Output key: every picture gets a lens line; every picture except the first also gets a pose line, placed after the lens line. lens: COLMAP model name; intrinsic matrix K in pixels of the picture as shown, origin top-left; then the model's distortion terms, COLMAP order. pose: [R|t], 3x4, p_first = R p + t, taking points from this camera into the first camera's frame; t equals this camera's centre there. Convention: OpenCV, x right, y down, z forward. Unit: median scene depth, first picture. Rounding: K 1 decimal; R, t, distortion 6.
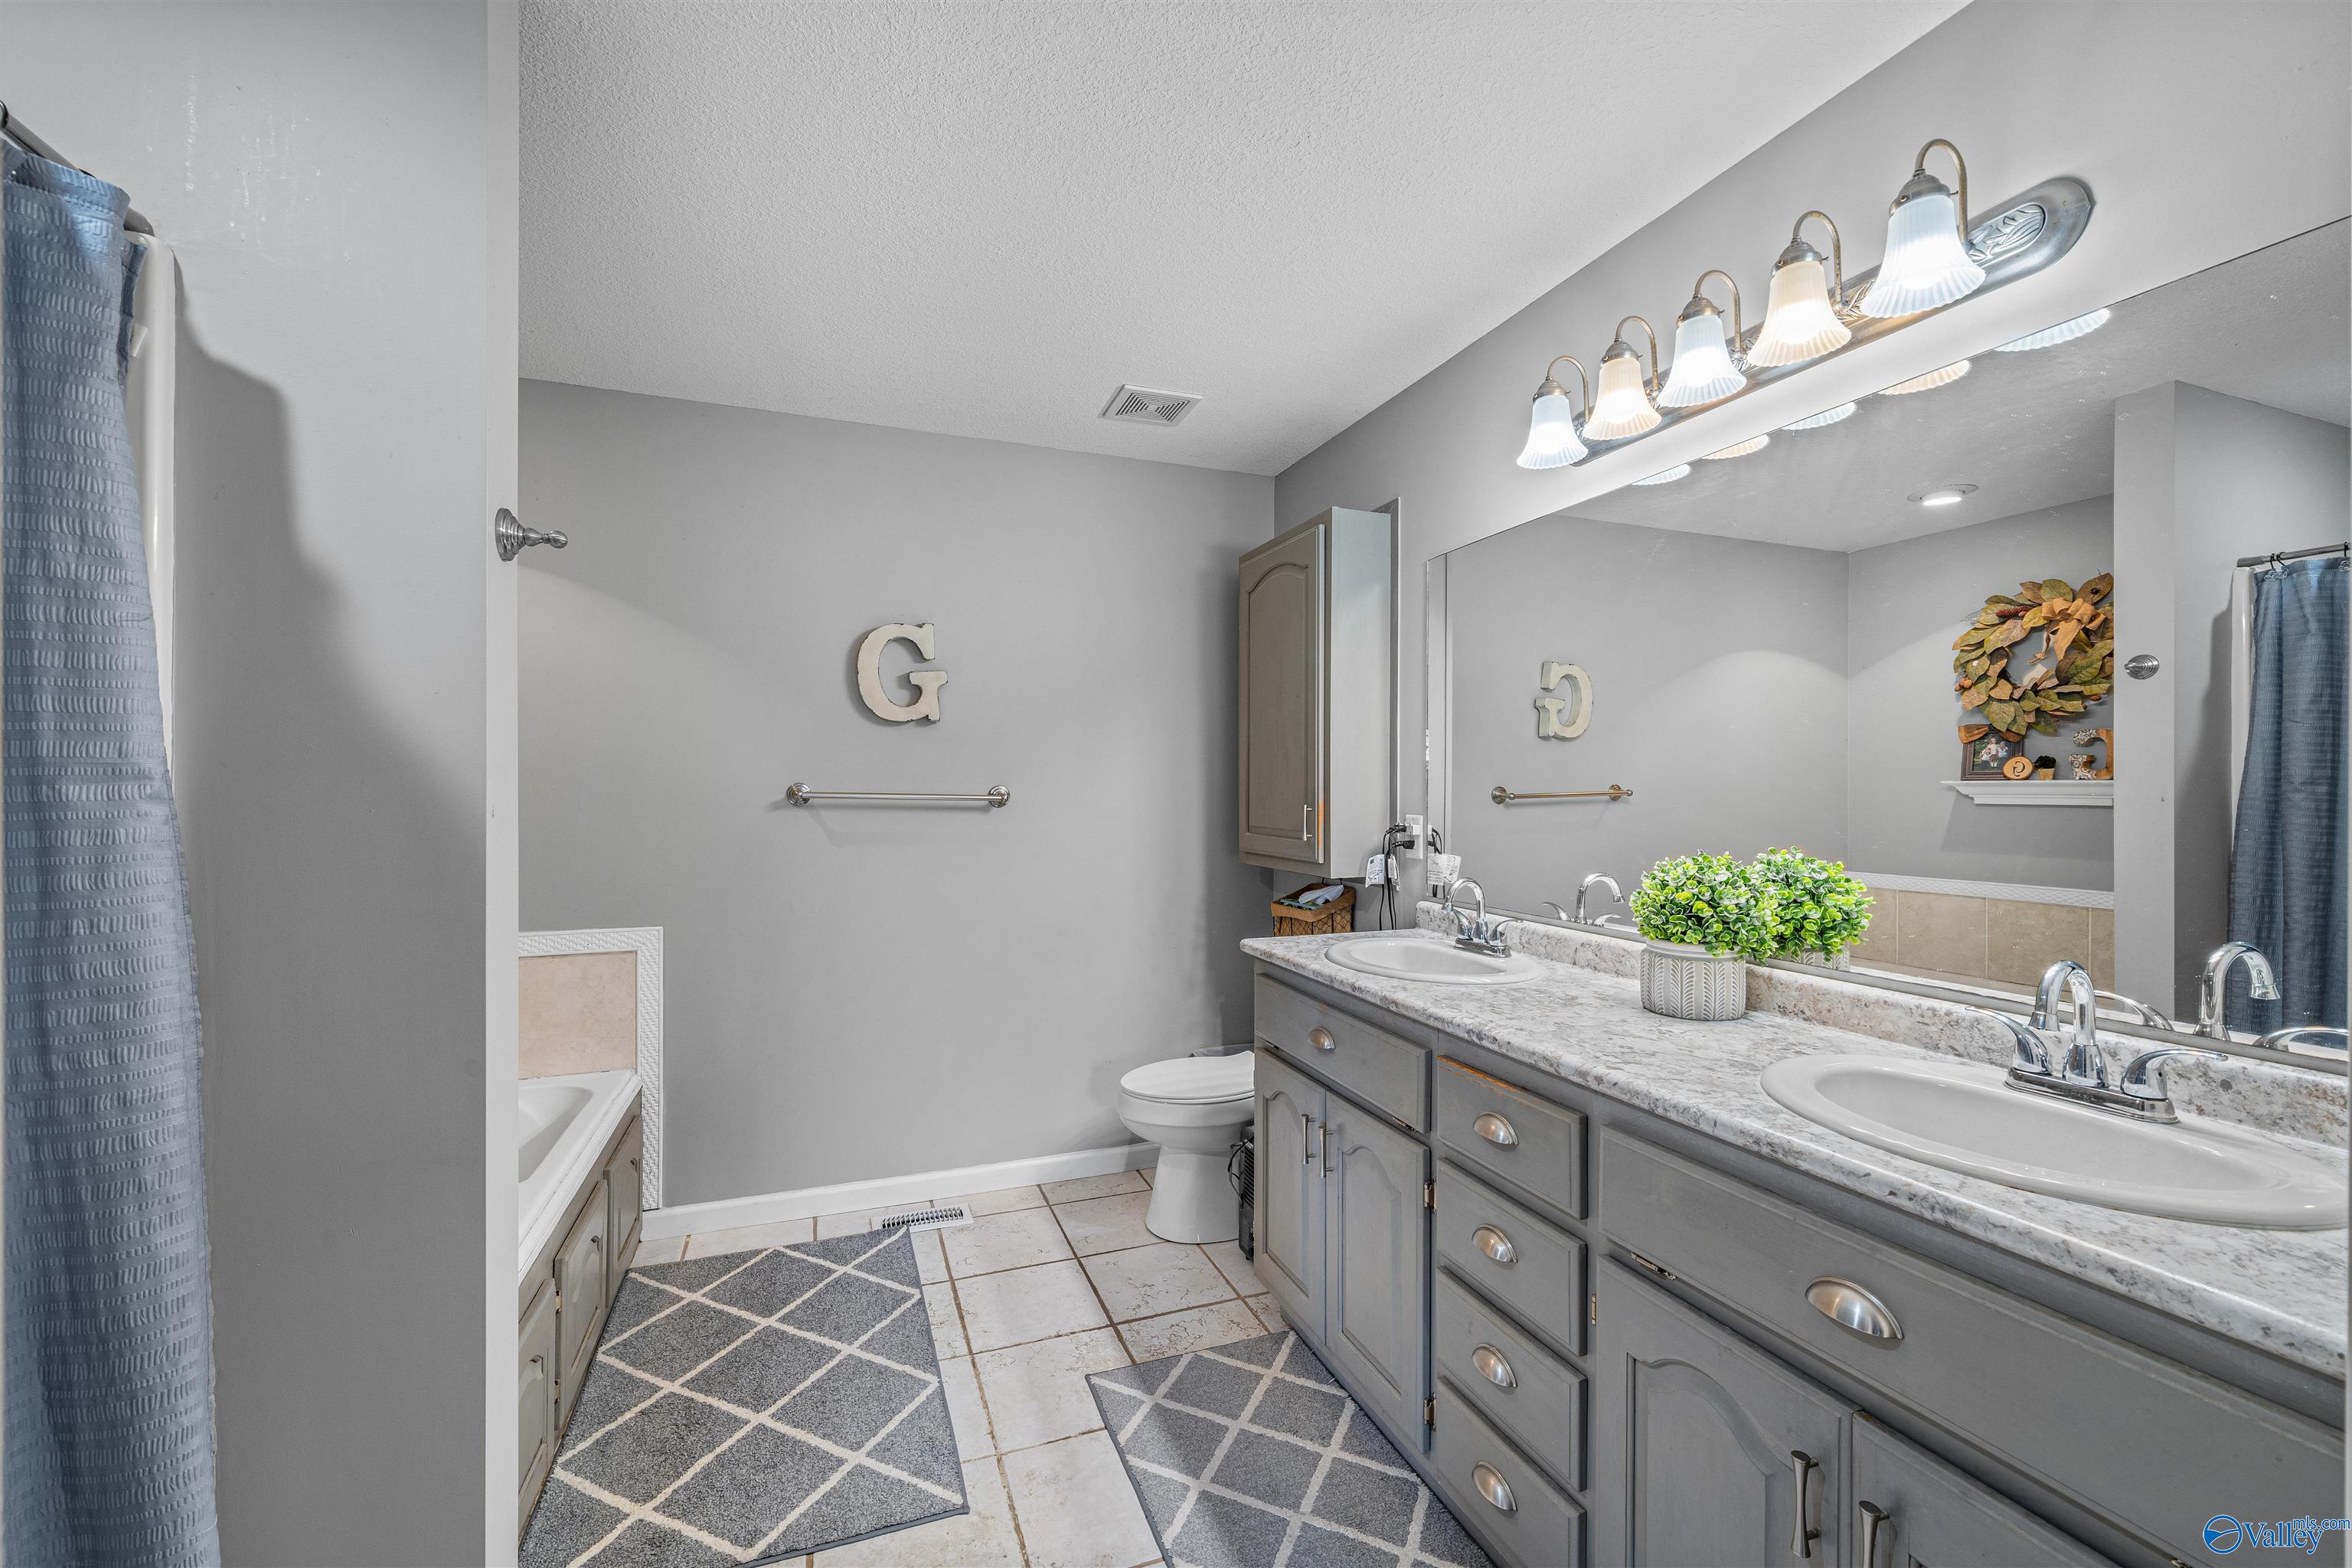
lens RADIAL K [[937.3, 0, 1171.4], [0, 937.3, 791.6], [0, 0, 1]] dist [-0.003988, -0.000488]
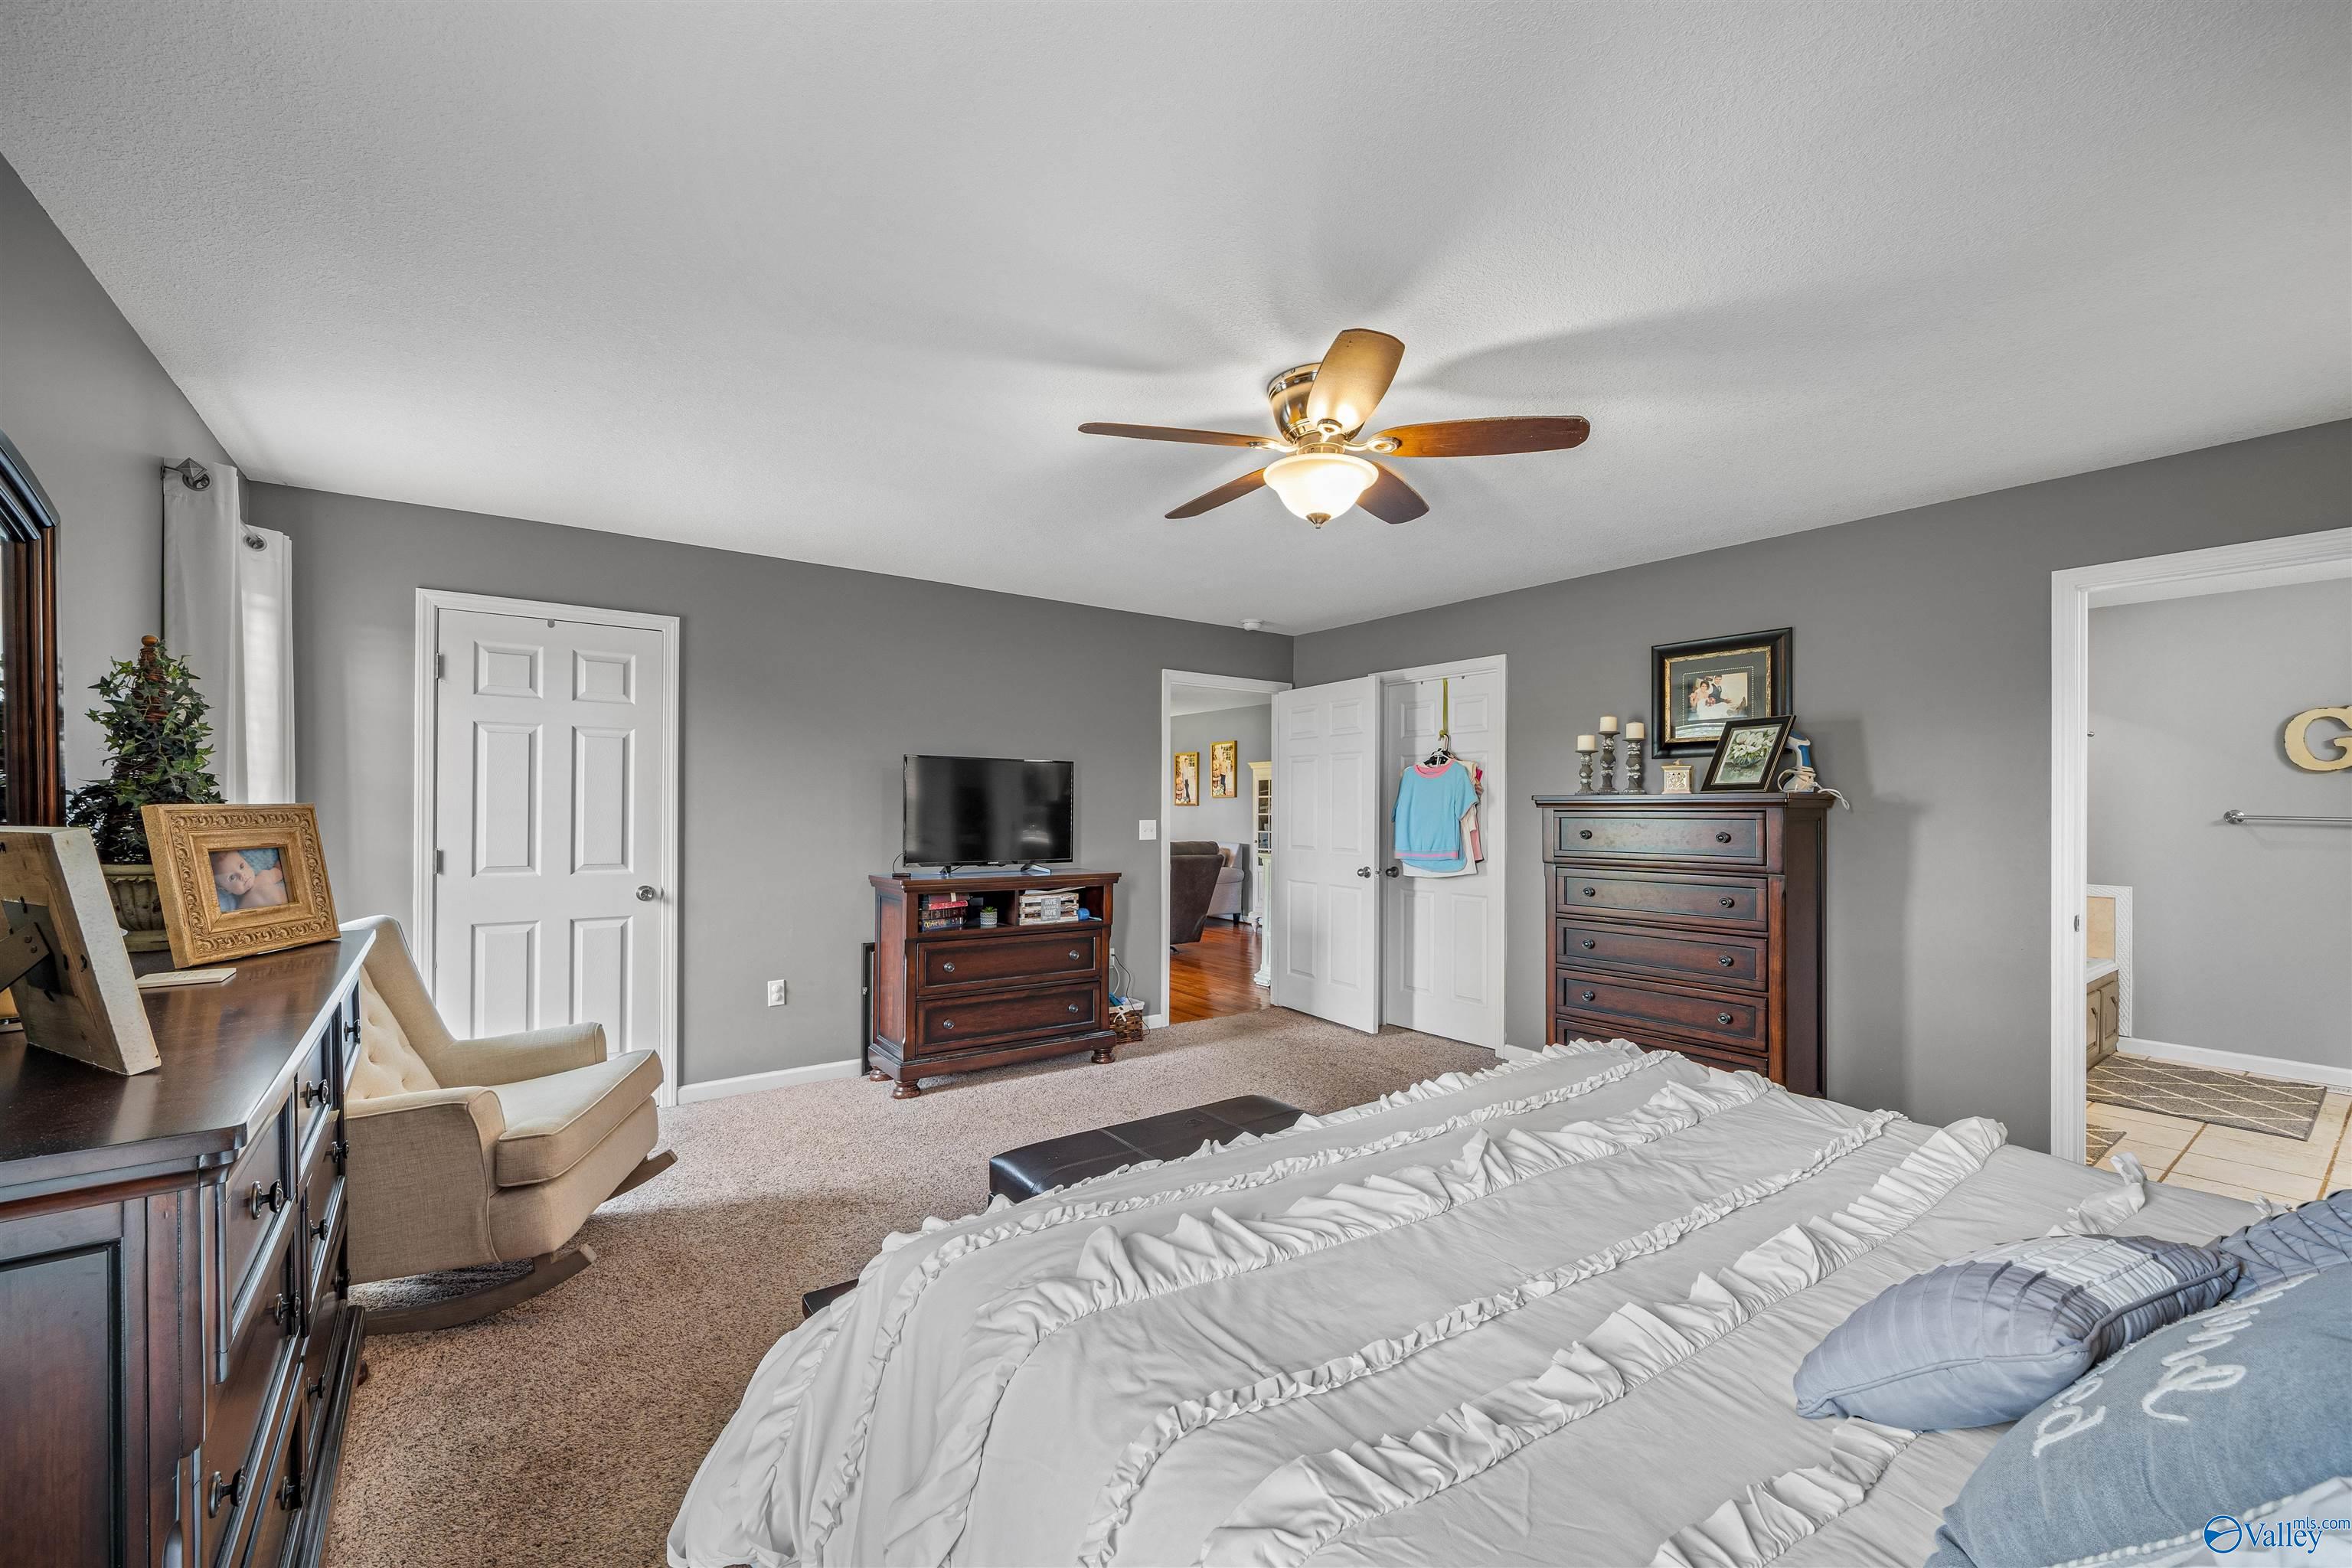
lens RADIAL K [[937.3, 0, 1169.3], [0, 937.3, 808.1], [0, 0, 1]] dist [-0.003988, -0.000488]
pose [[0.273453, 0.003913, -0.961877, 0.685919], [-0.009240, 0.999956, 0.001441, 0.002873], [0.961841, 0.008494, 0.273477, -1.294256]]
